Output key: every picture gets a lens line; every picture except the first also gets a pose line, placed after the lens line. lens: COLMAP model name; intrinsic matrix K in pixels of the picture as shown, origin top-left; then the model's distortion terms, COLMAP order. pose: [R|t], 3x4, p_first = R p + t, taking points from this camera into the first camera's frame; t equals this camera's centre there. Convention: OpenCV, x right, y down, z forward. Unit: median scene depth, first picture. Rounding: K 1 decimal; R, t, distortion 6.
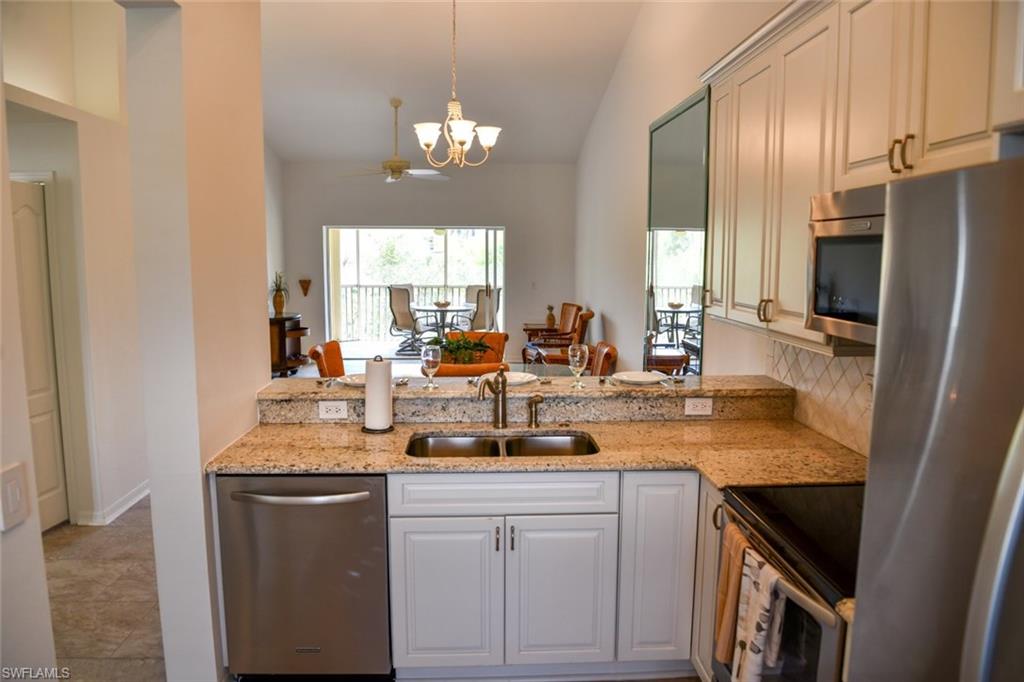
lens RADIAL K [[728.0, 0, 512.0], [0, 728.0, 341.0], [0, 0, 1]] dist [-0.064032, 0.003966]
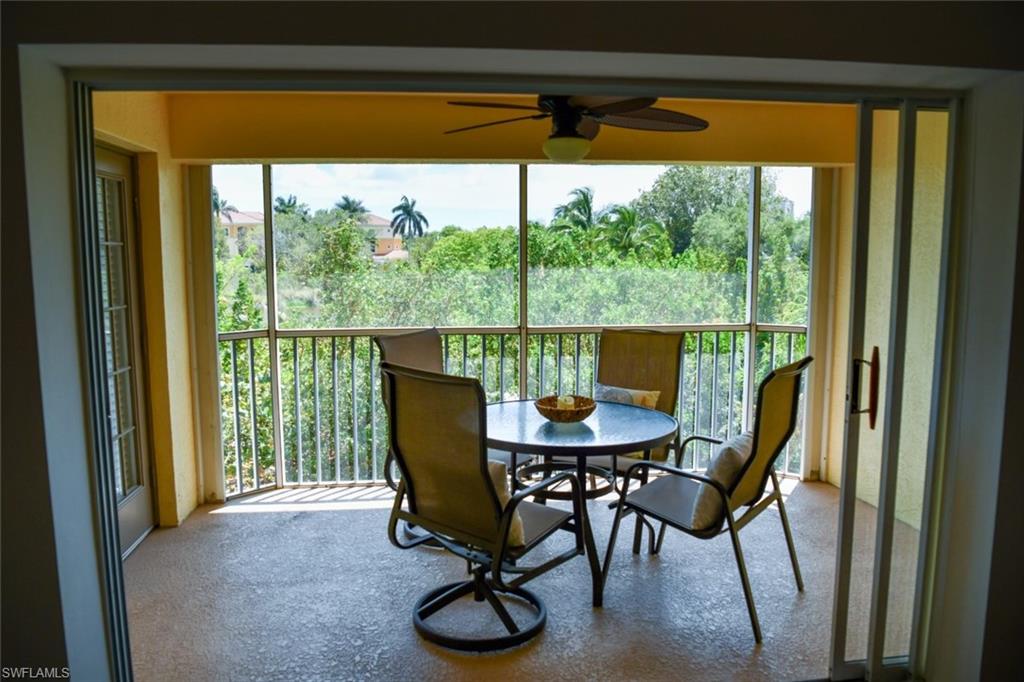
lens RADIAL K [[728.0, 0, 512.0], [0, 728.0, 341.0], [0, 0, 1]] dist [-0.064032, 0.003966]
pose [[0.996051, -0.014609, 0.087576, -0.311372], [0.014940, 0.999883, -0.003129, -0.169261], [-0.087520, 0.004425, 0.996153, 1.581906]]
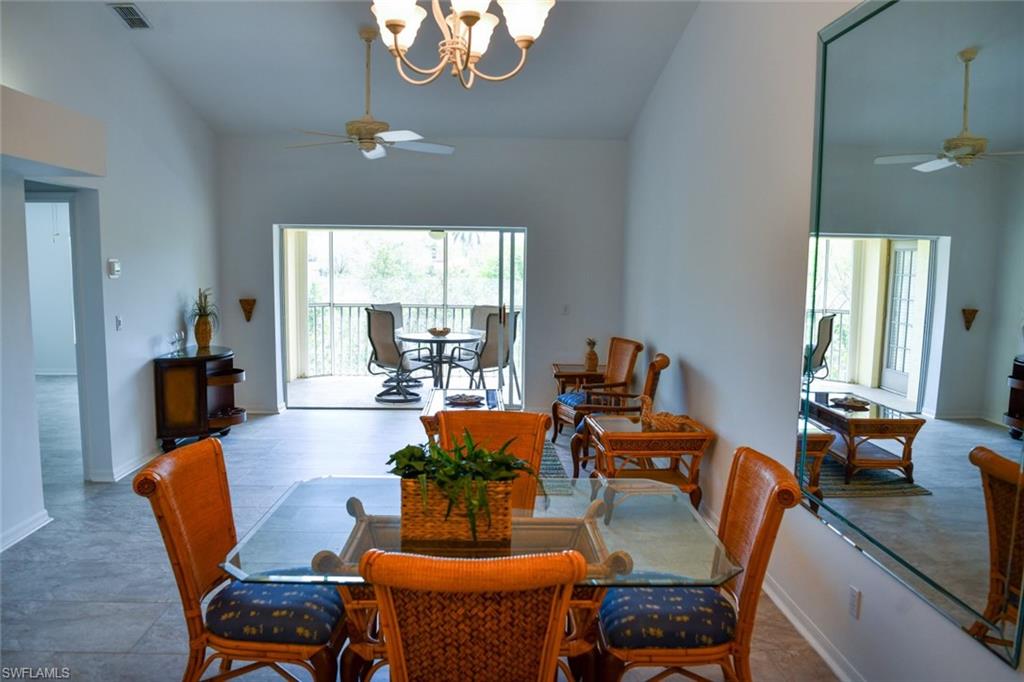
lens RADIAL K [[767.2, 0, 497.9], [0, 767.2, 347.6], [0, 0, 1]] dist [-0.053936, -0.001739]
pose [[0.999599, 0.010772, -0.026170, -0.033456], [-0.011007, 0.999900, -0.008863, -0.061202], [0.026072, 0.009148, 0.999618, 0.474550]]
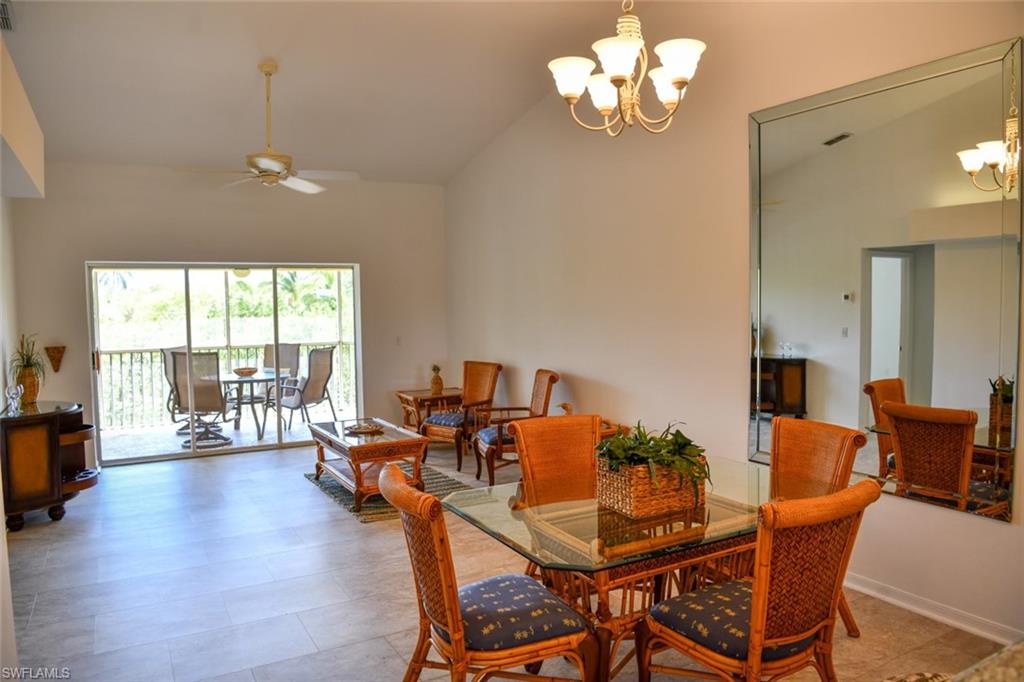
lens RADIAL K [[722.6, 0, 534.3], [0, 722.6, 341.2], [0, 0, 1]] dist [-0.066787, 0.002585]
pose [[0.879907, -0.042042, 0.473283, -0.394678], [0.074680, 0.995934, -0.050373, -0.052134], [-0.469241, 0.079668, 0.879469, 0.519580]]
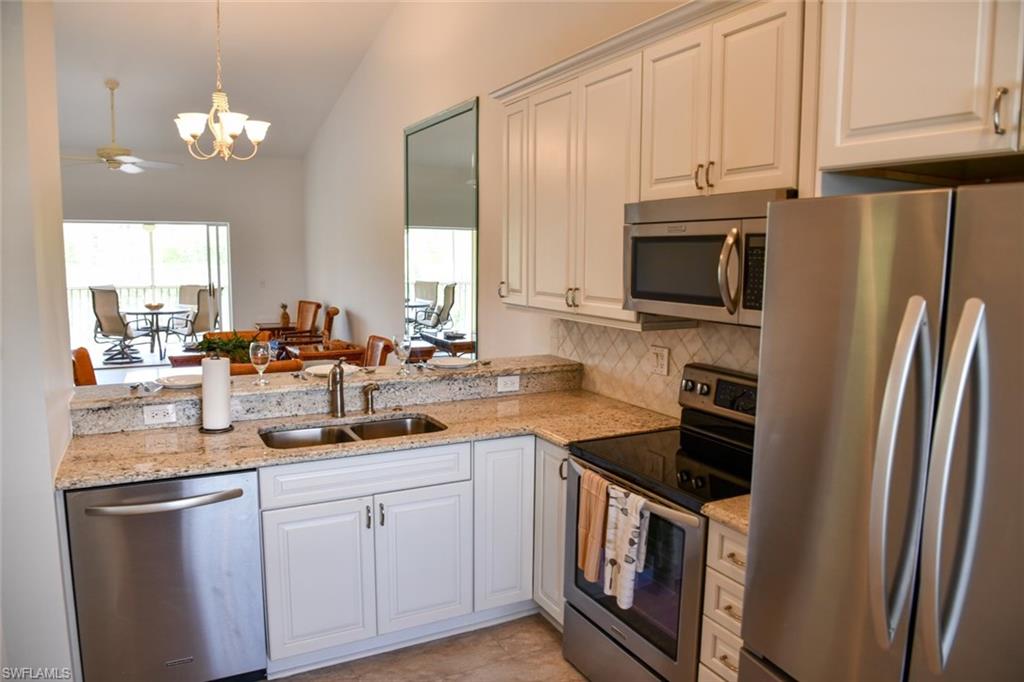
lens RADIAL K [[722.6, 0, 534.3], [0, 722.6, 341.2], [0, 0, 1]] dist [-0.066787, 0.002585]
pose [[0.901151, -0.048332, 0.430804, -0.113347], [0.046357, 0.998811, 0.015088, 0.004718], [-0.431021, 0.006374, 0.902320, -0.027186]]
